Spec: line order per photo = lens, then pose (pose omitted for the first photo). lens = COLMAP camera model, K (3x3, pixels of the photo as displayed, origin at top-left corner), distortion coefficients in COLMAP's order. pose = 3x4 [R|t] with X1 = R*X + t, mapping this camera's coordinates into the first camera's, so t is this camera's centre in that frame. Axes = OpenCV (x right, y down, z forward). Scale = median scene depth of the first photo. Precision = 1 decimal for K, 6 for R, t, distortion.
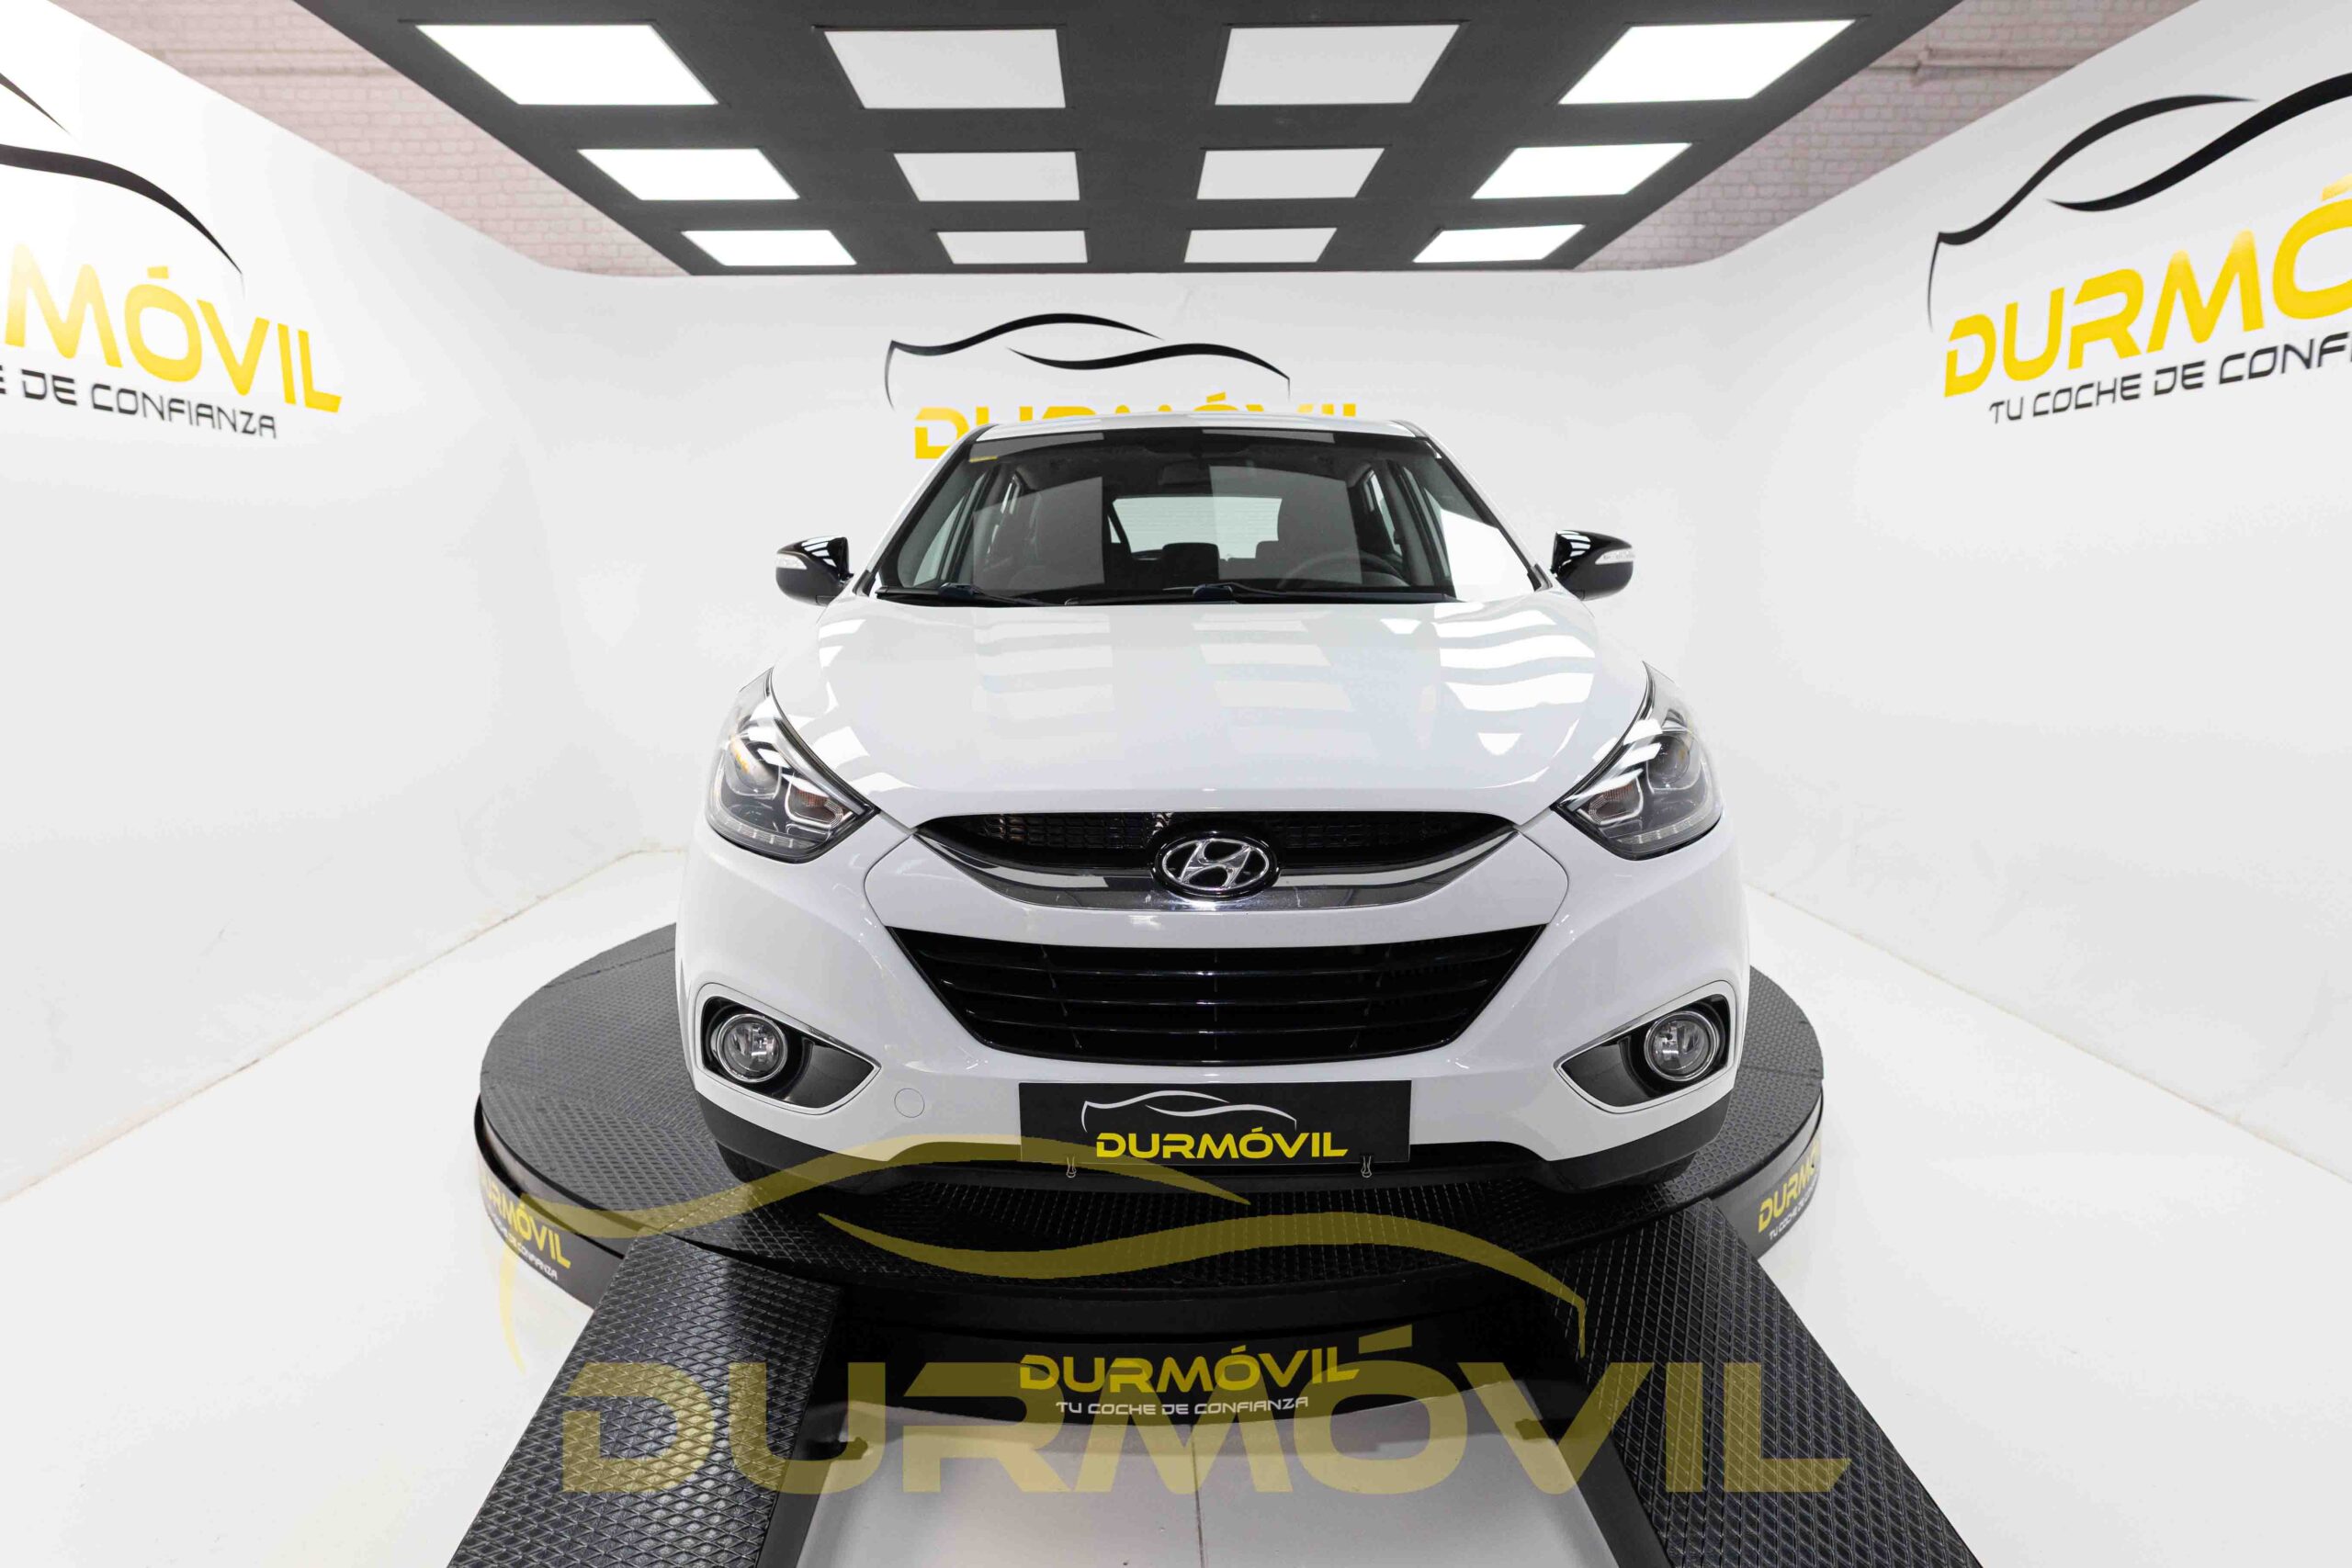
lens RADIAL K [[1400.5, 0, 1199.3], [0, 1400.5, 768.1], [0, 0, 1]] dist [-0.001067, -0.000875]
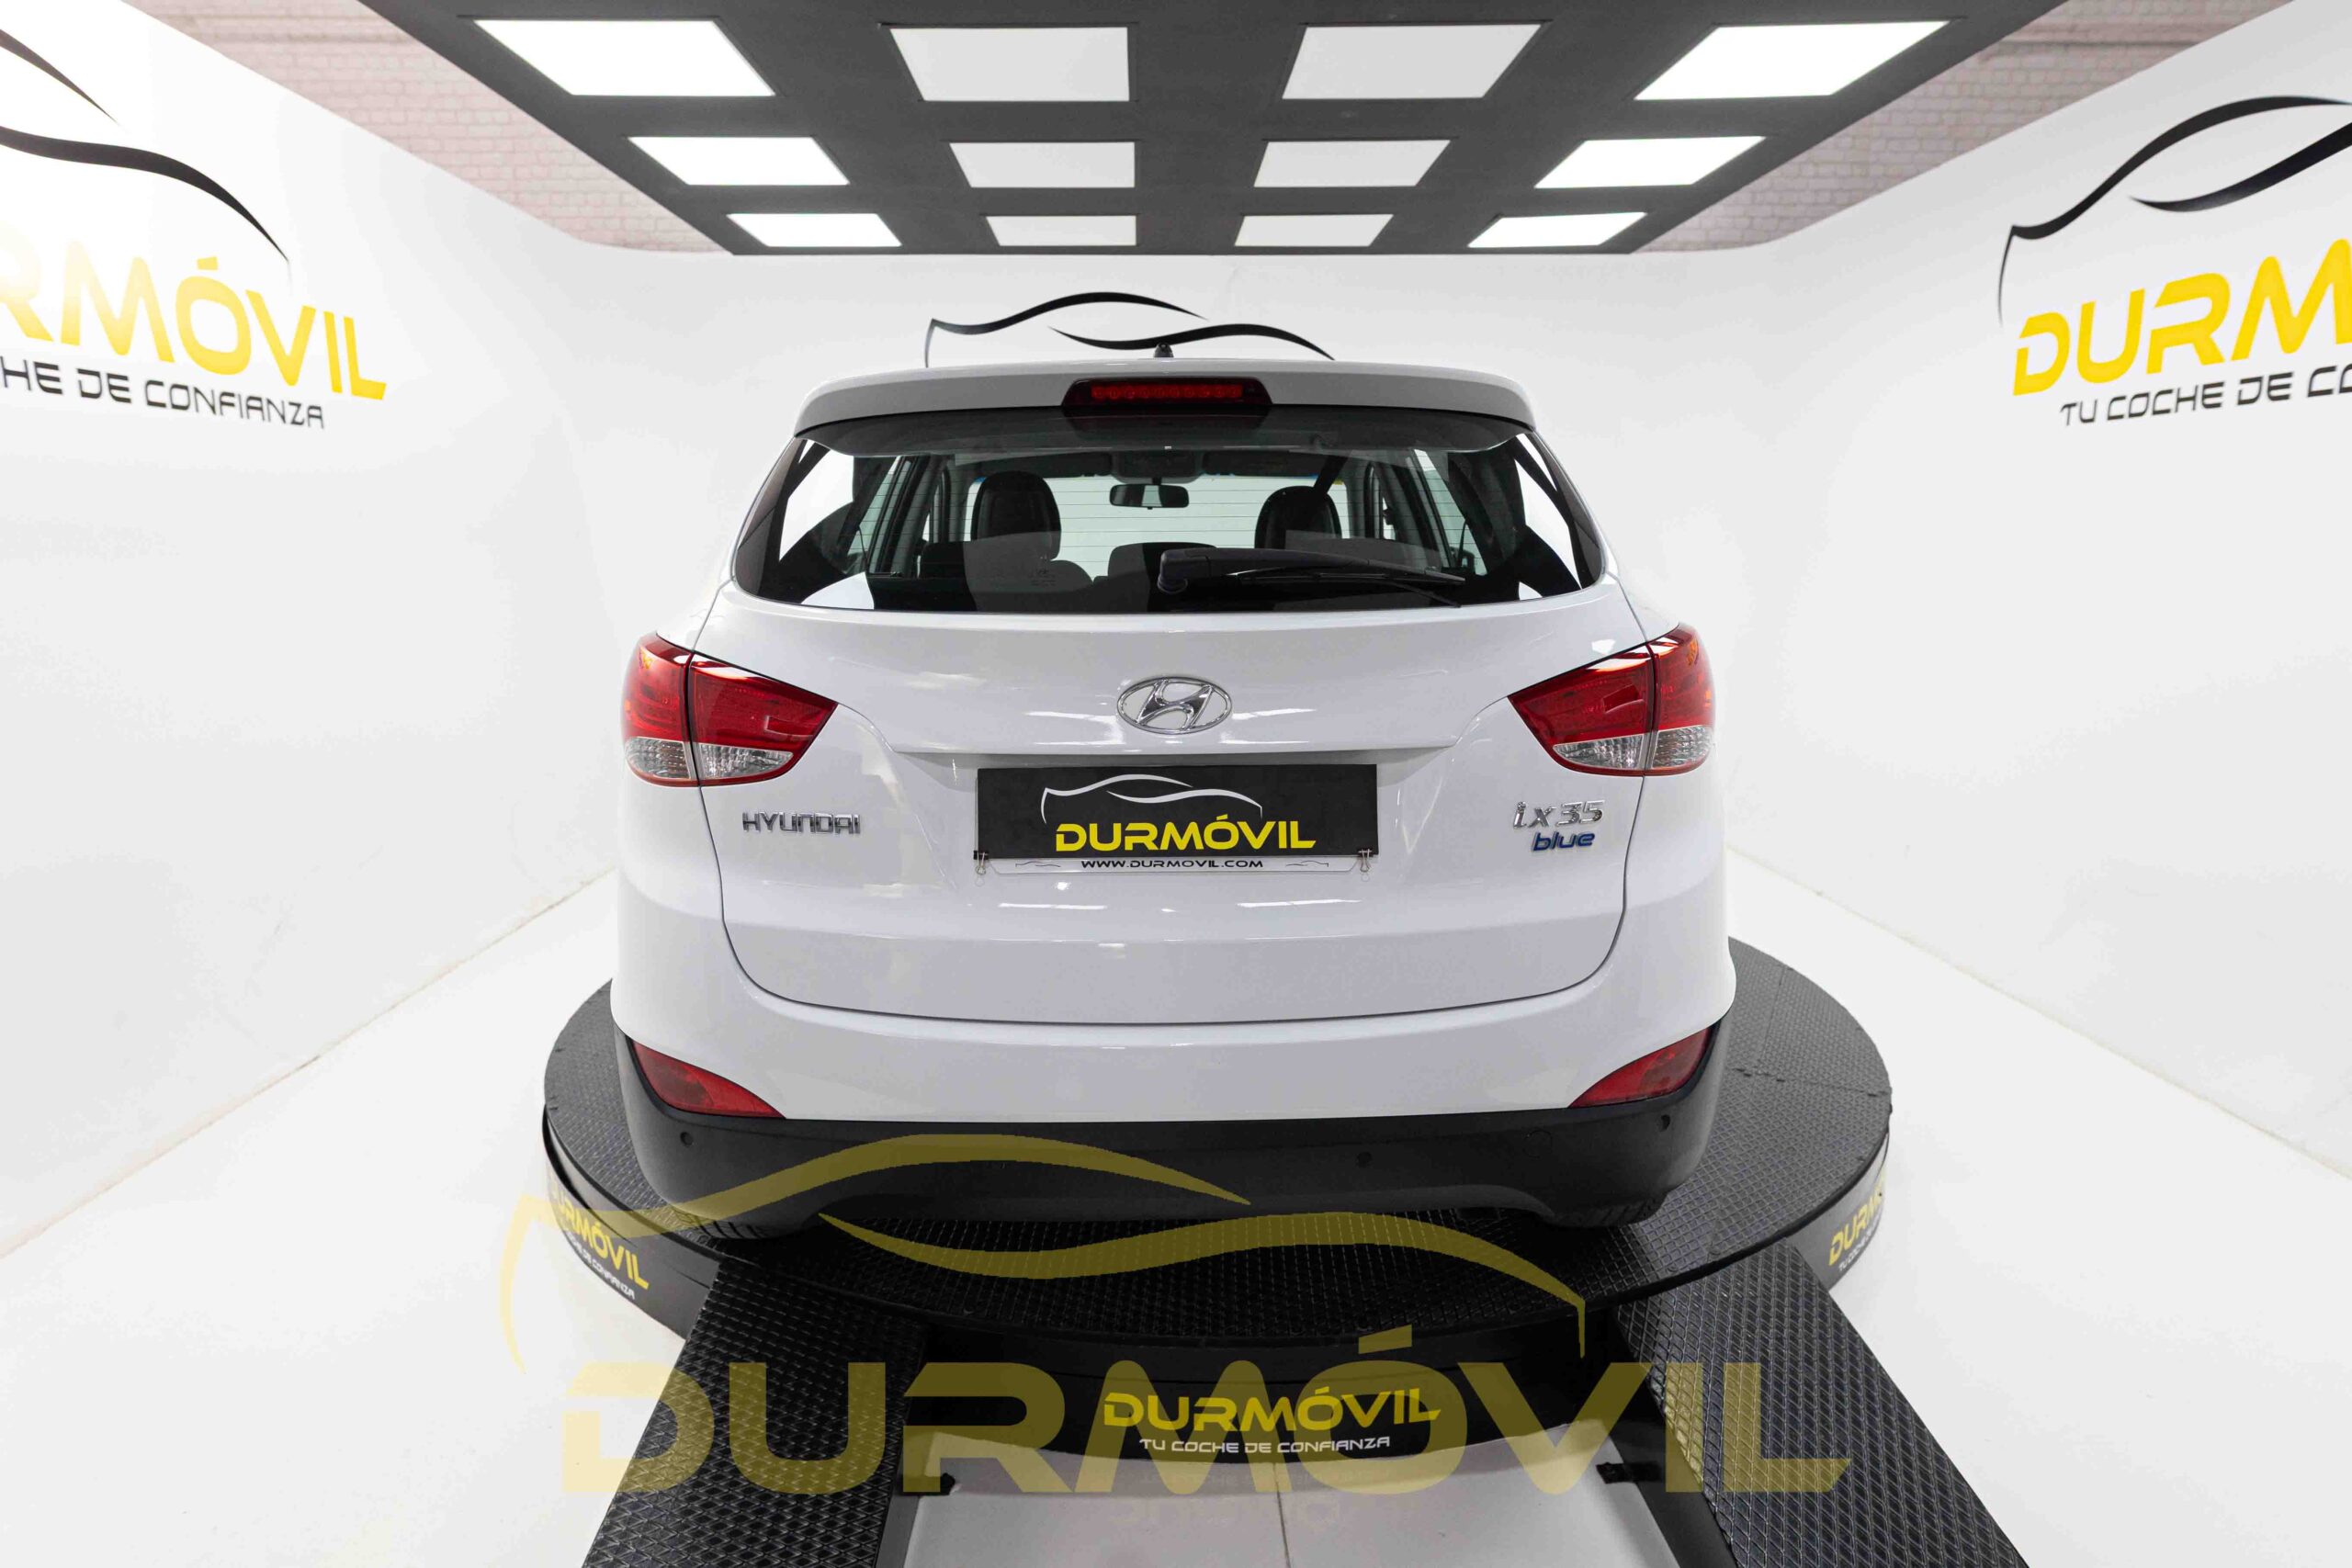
lens RADIAL K [[1405.8, 0, 1202.6], [0, 1405.8, 774.4], [0, 0, 1]] dist [-0.001026, -0.000682]
pose [[0.999922, 0.009755, -0.007762, -0.029949], [-0.009481, 0.999356, 0.034618, -0.033775], [0.008095, -0.034542, 0.999370, 0.003129]]
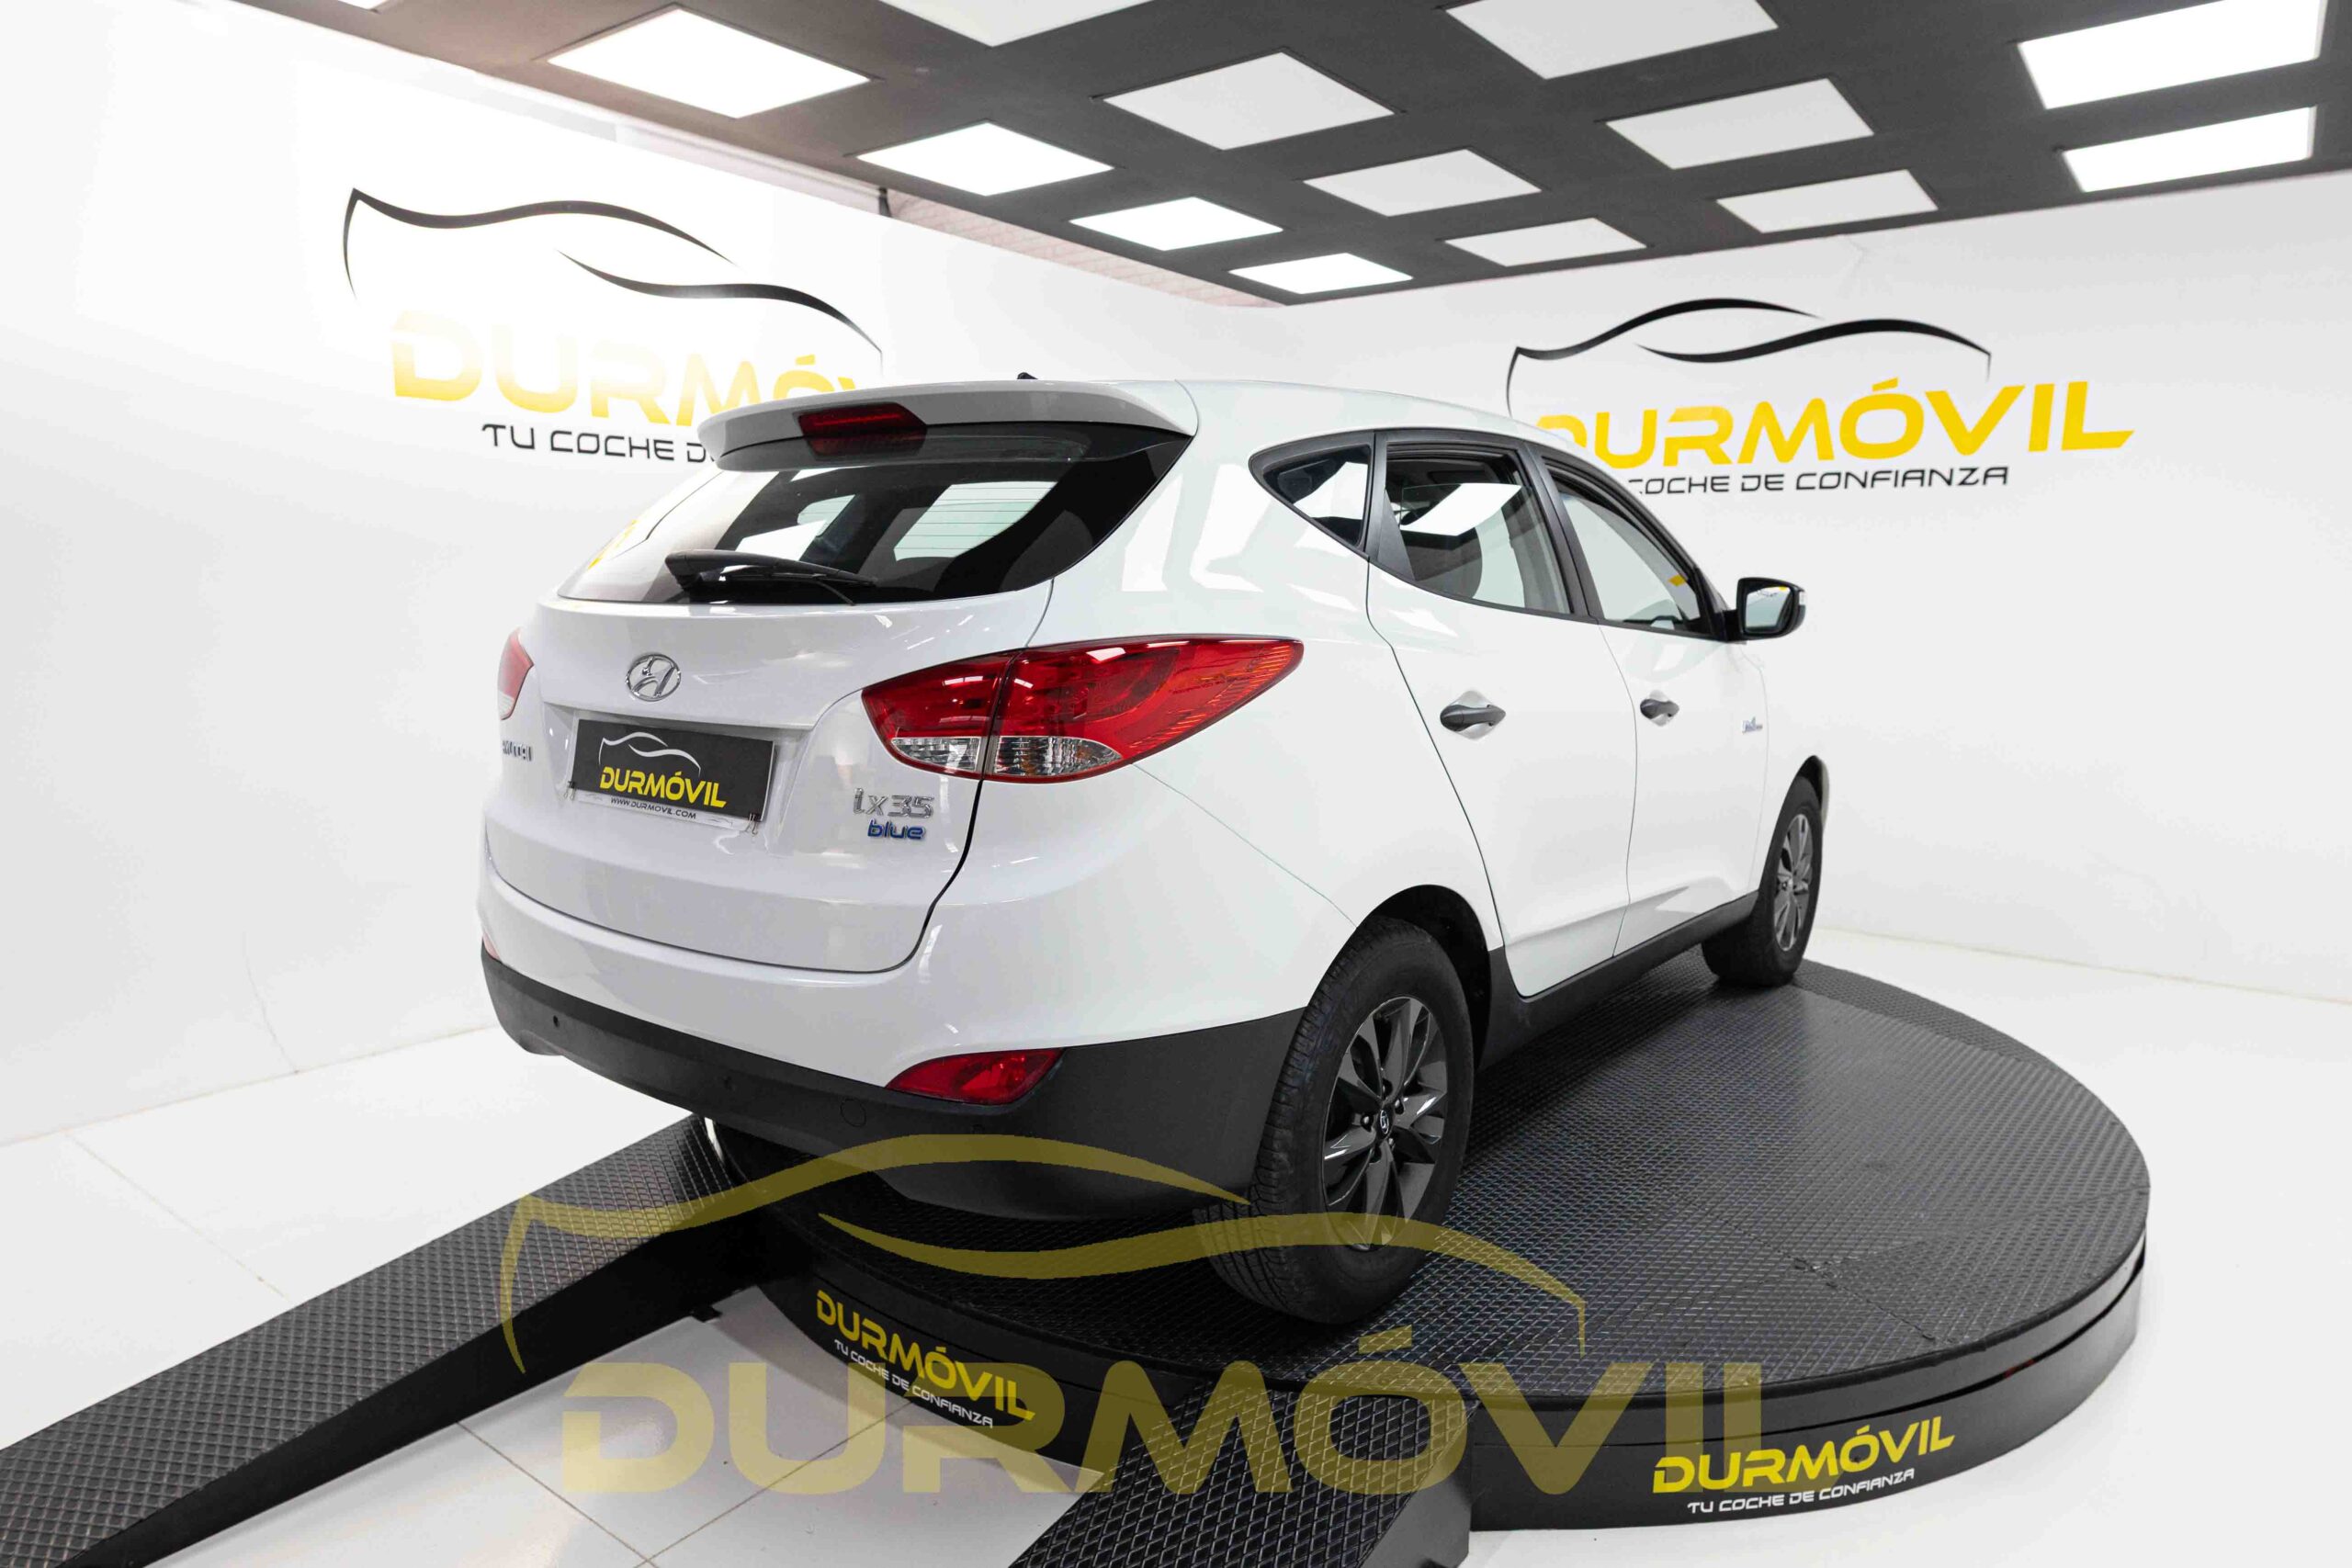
lens RADIAL K [[1435.7, 0, 1284.8], [0, 1435.7, 748.9], [0, 0, 1]] dist [-0.007429, -0.002274]
pose [[0.493561, -0.078747, 0.866139, -0.908269], [0.107084, 0.993817, 0.029335, -0.081876], [-0.863094, 0.078271, 0.498942, 0.640575]]
